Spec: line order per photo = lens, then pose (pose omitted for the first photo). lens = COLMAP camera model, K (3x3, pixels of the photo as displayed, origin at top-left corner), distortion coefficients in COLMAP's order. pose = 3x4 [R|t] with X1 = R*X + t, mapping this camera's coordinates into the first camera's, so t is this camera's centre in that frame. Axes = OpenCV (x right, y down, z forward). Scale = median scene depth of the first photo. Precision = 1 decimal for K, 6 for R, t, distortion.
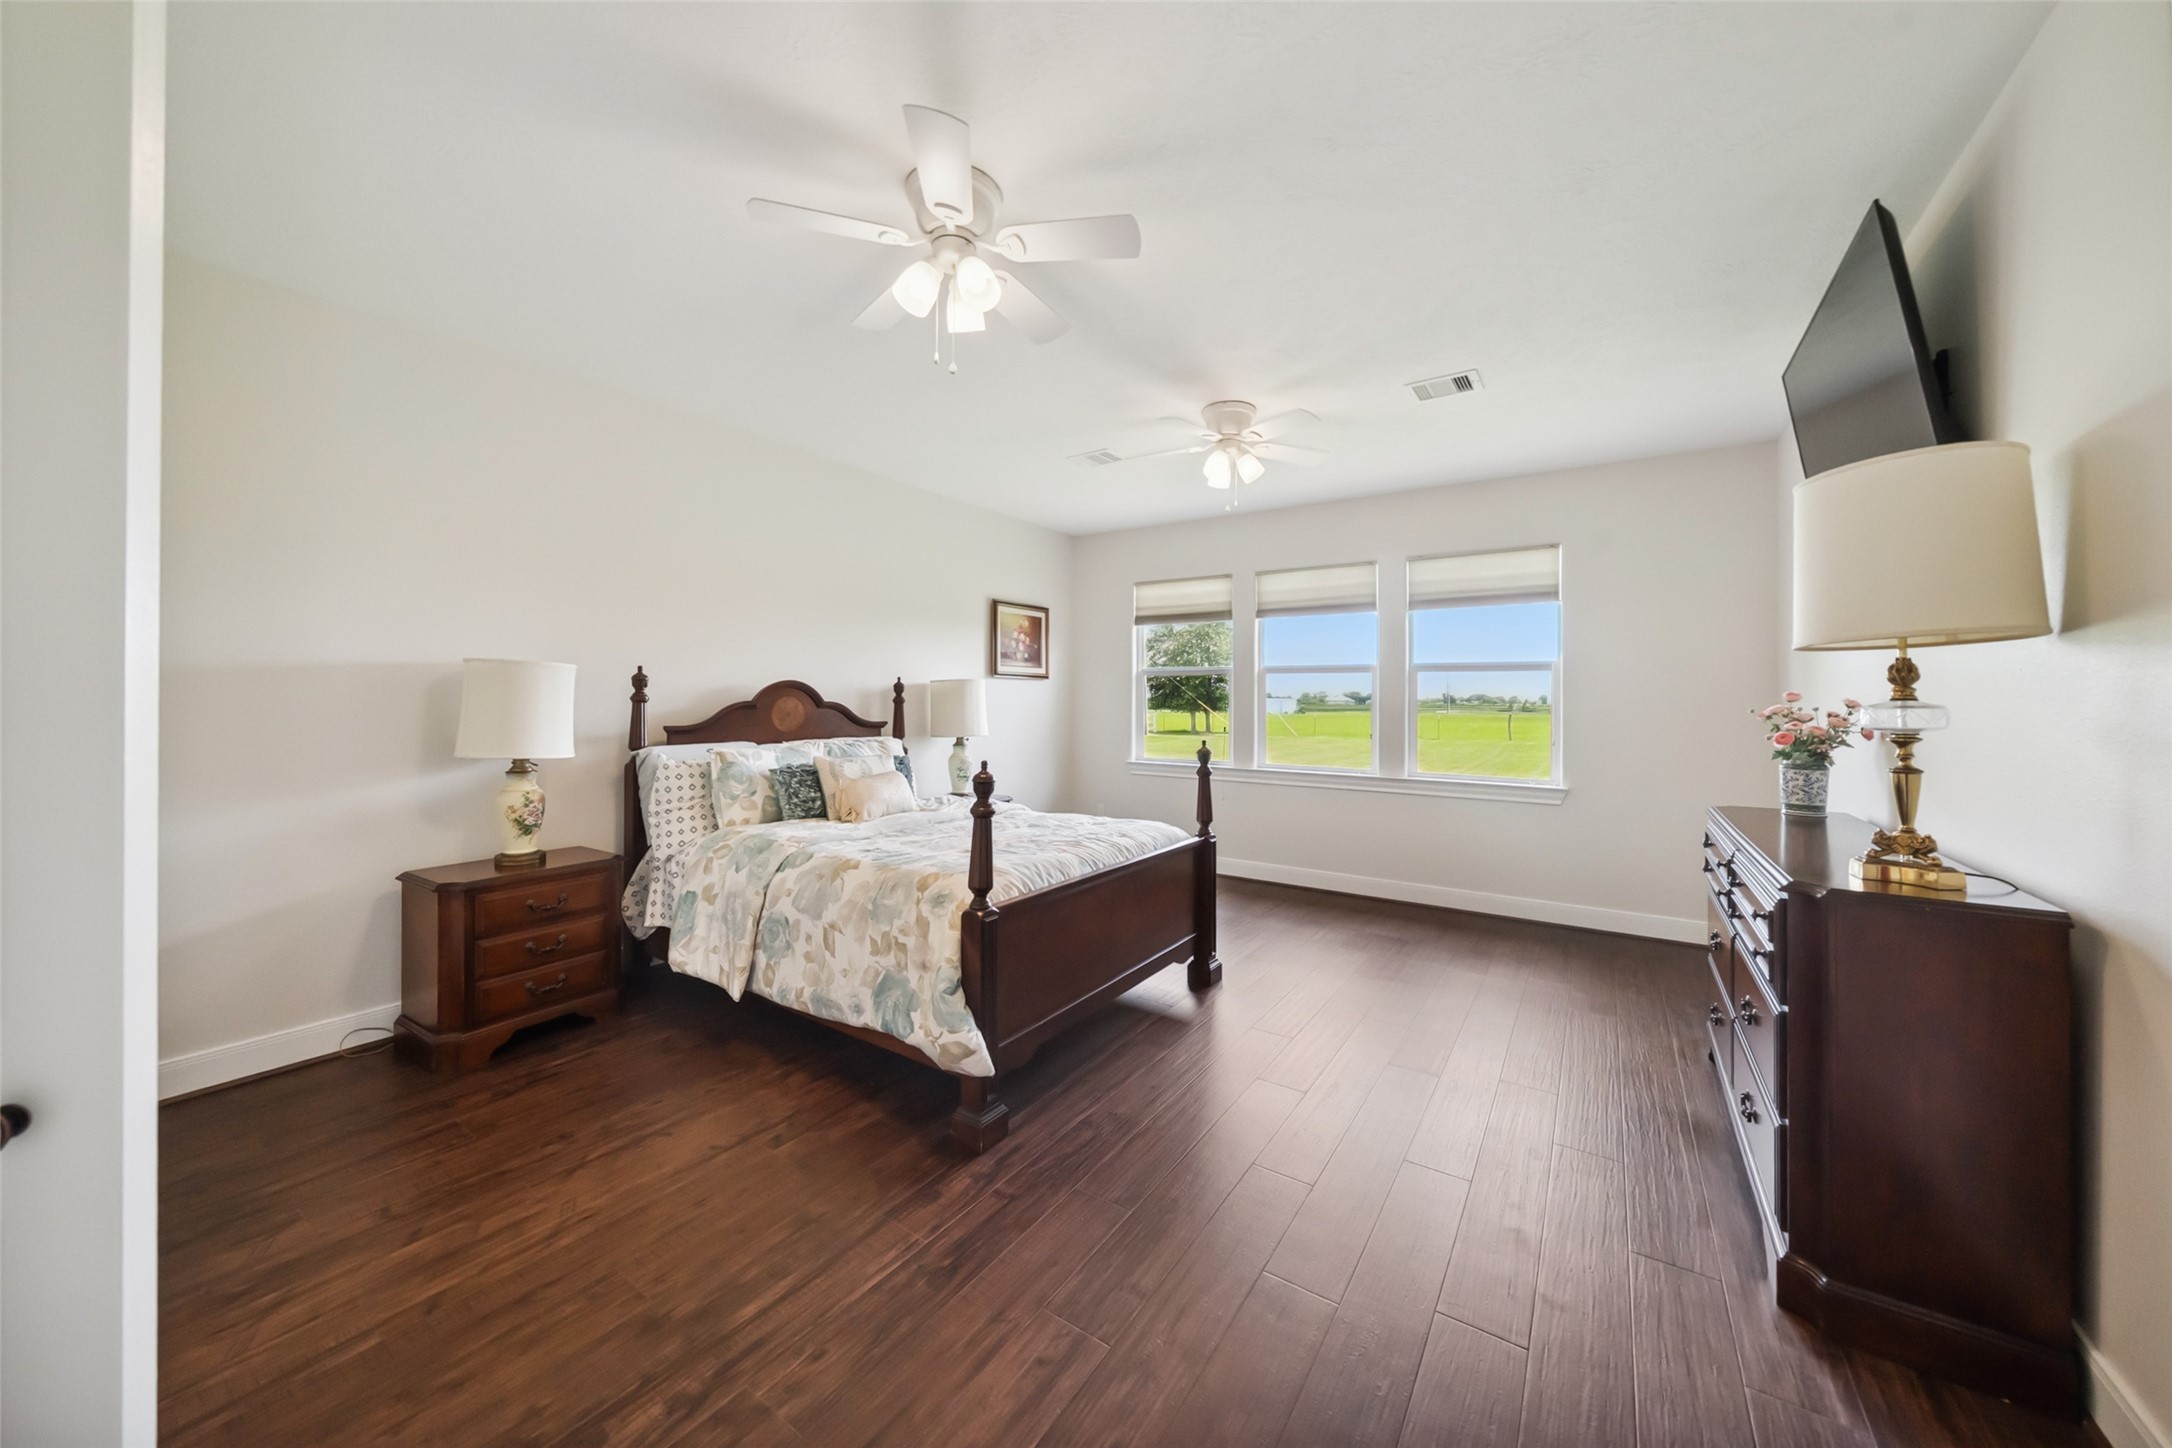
lens RADIAL K [[747.1, 0, 1094.3], [0, 747.1, 708.8], [0, 0, 1]] dist [-0.005245, -0.000205]
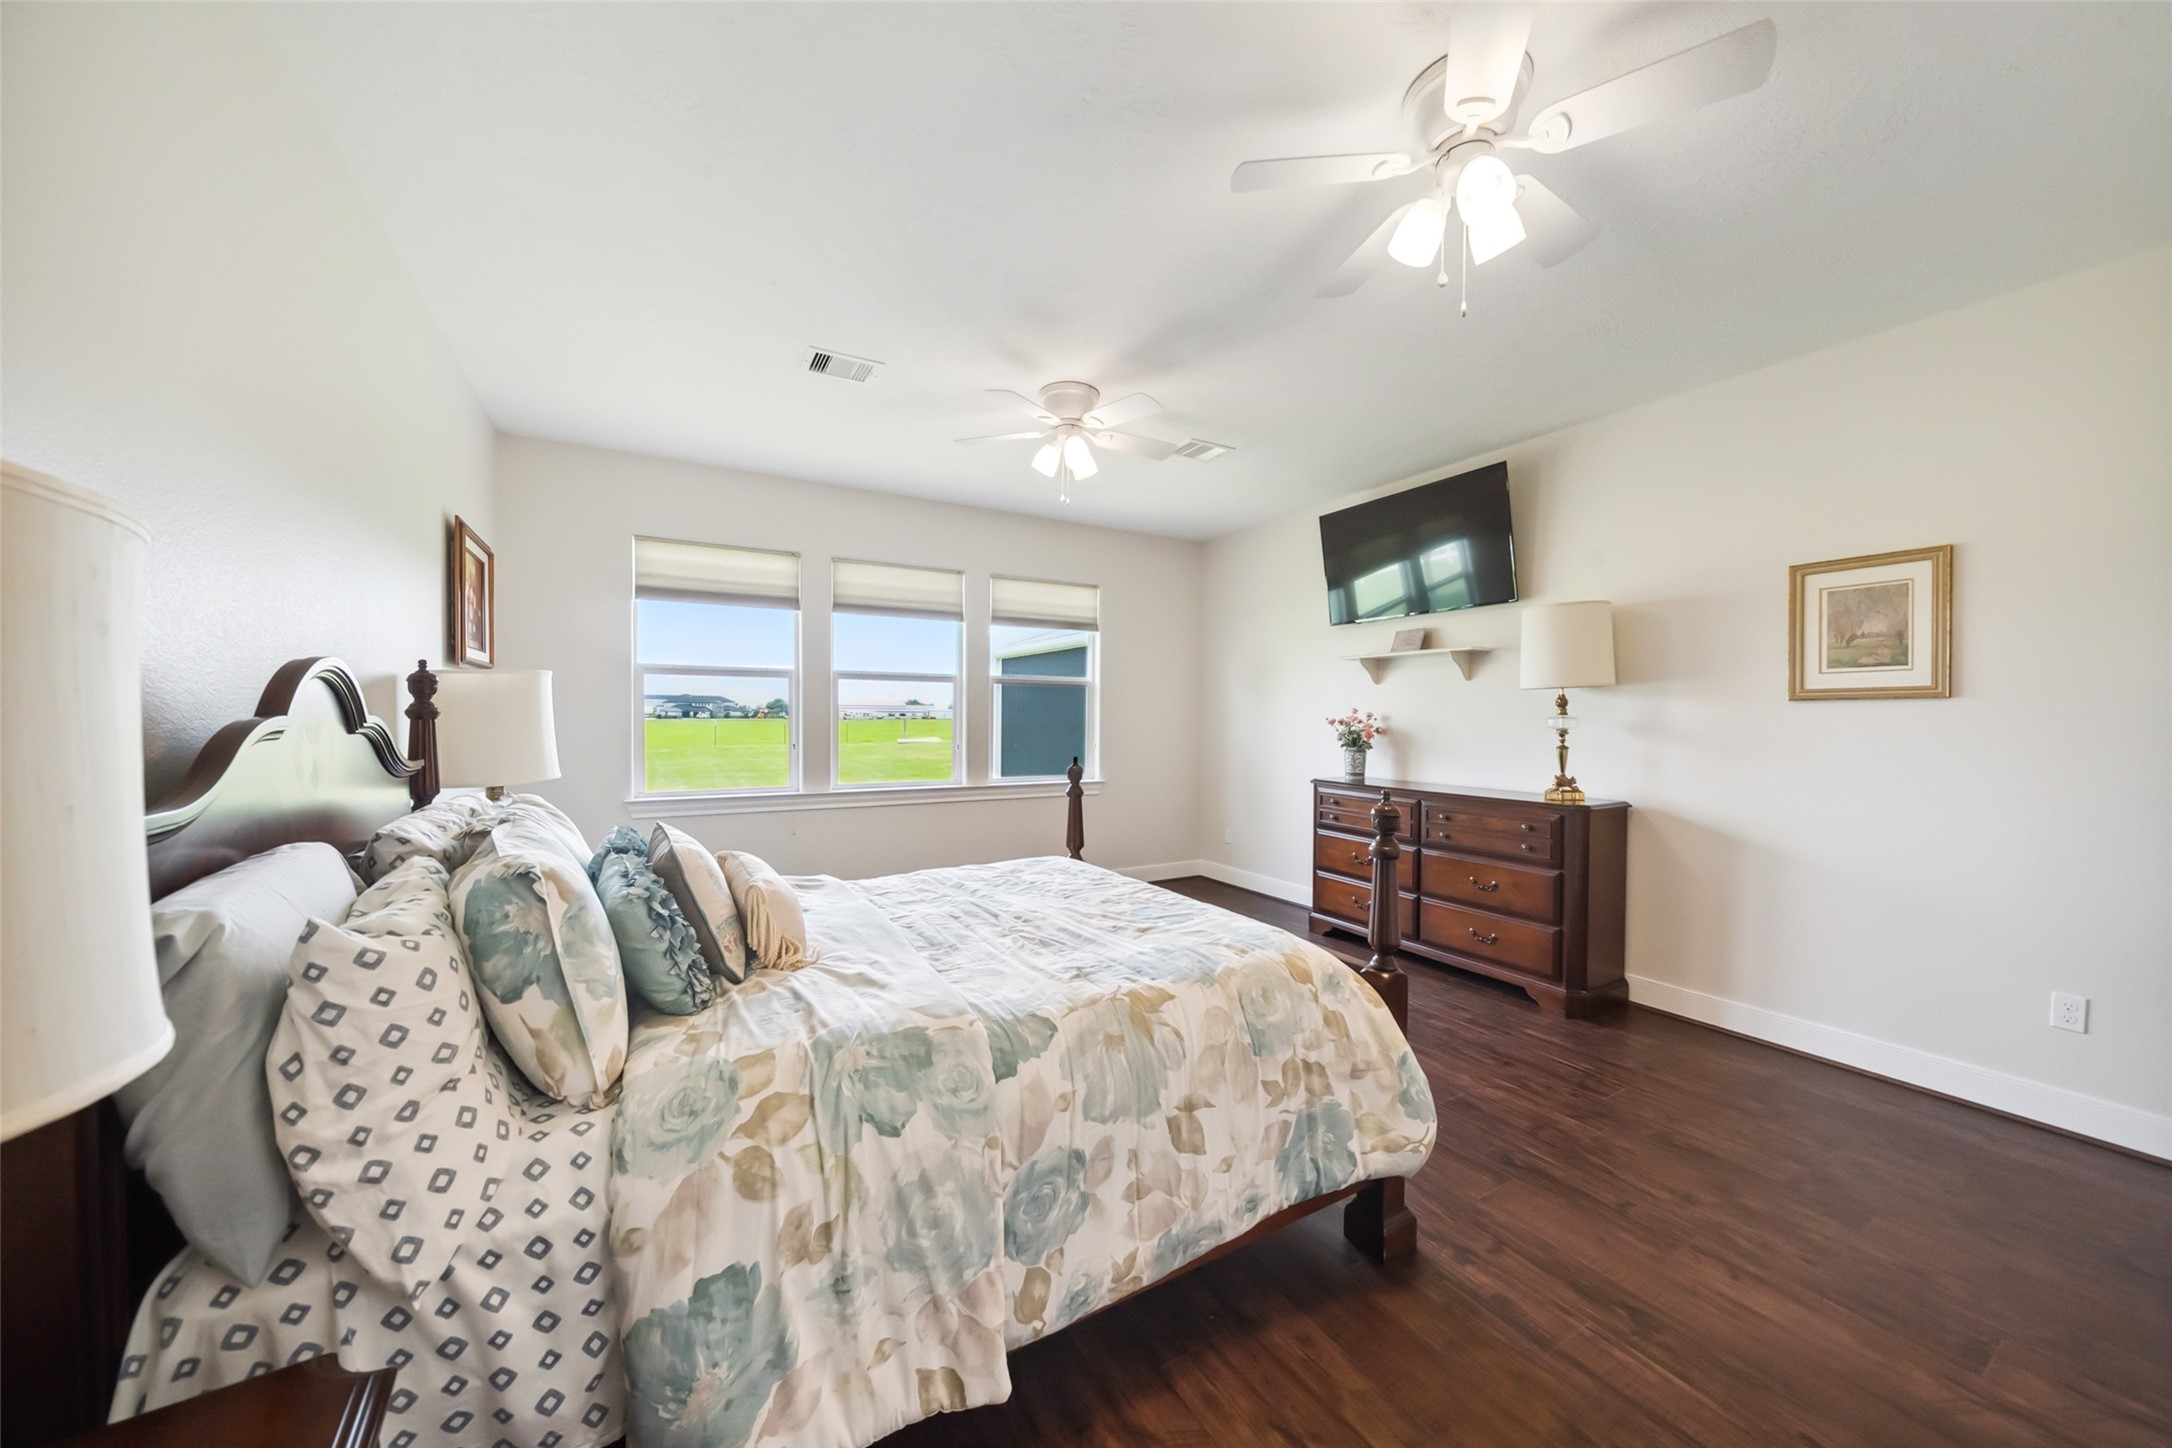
lens RADIAL K [[747.1, 0, 1084.6], [0, 747.1, 730.5], [0, 0, 1]] dist [-0.005245, -0.000205]
pose [[0.437720, -0.025615, 0.898746, -0.880084], [0.005311, 0.999650, 0.025904, -0.017406], [-0.899095, -0.006565, 0.437703, 0.797765]]
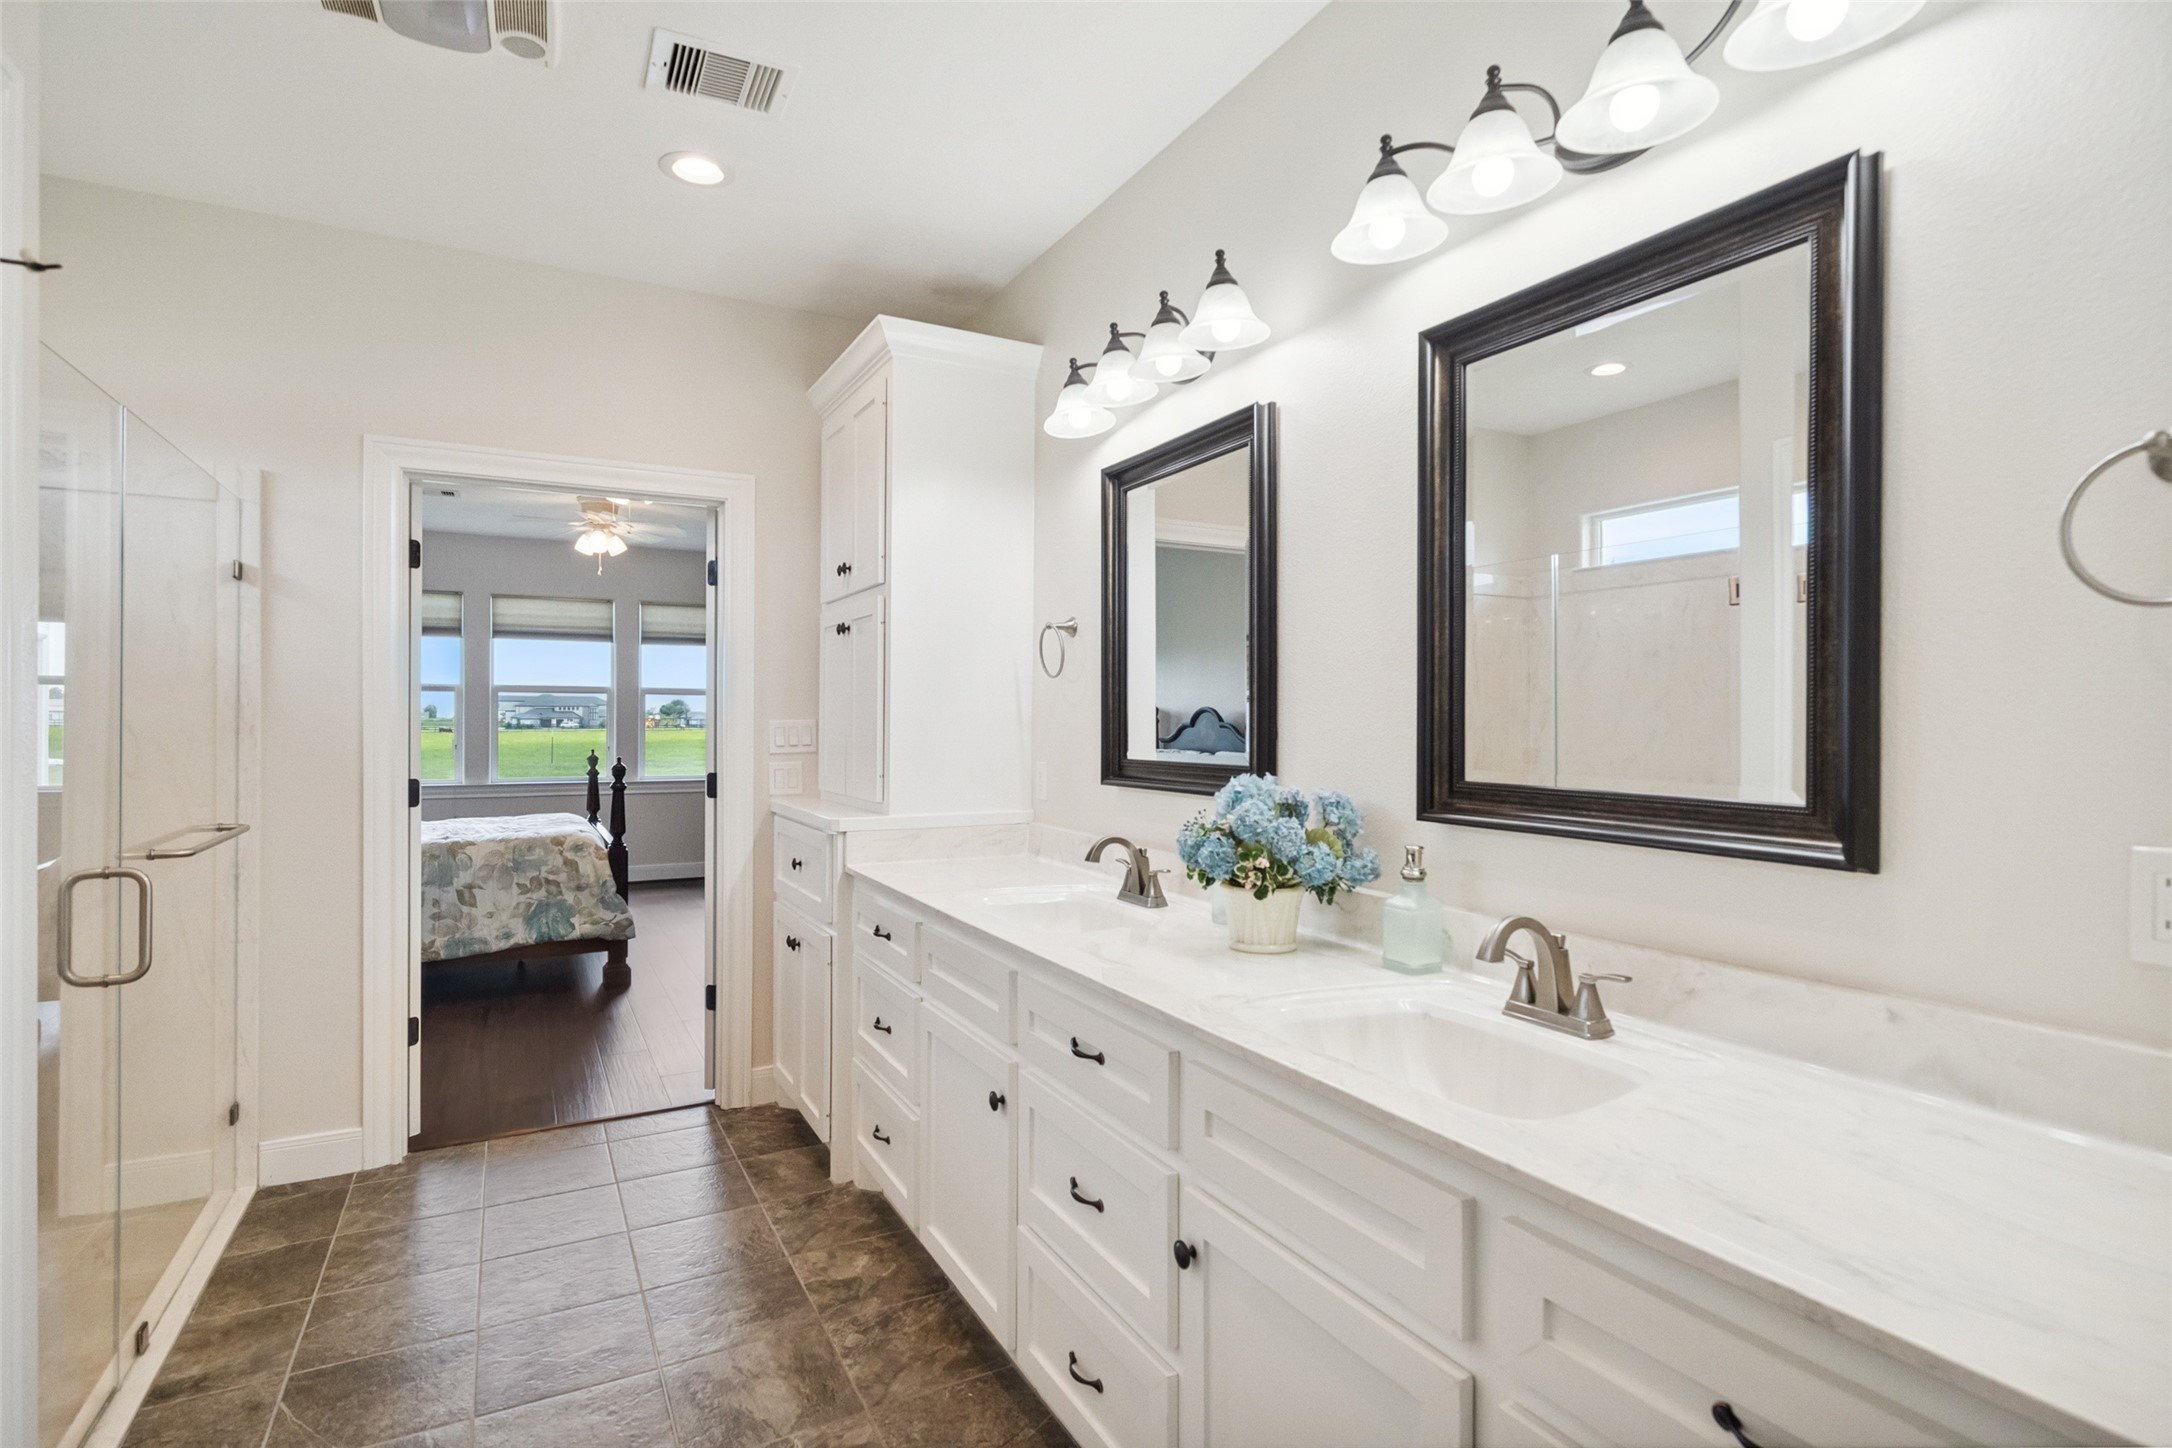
lens RADIAL K [[1076.9, 0, 1089.5], [0, 1076.9, 718.7], [0, 0, 1]] dist [0.001380, 0.000021]
pose [[0.461282, -0.003272, 0.887247, -1.536917], [0.005913, 0.999982, 0.000613, -0.010445], [-0.887234, 0.004964, 0.461294, -0.898808]]
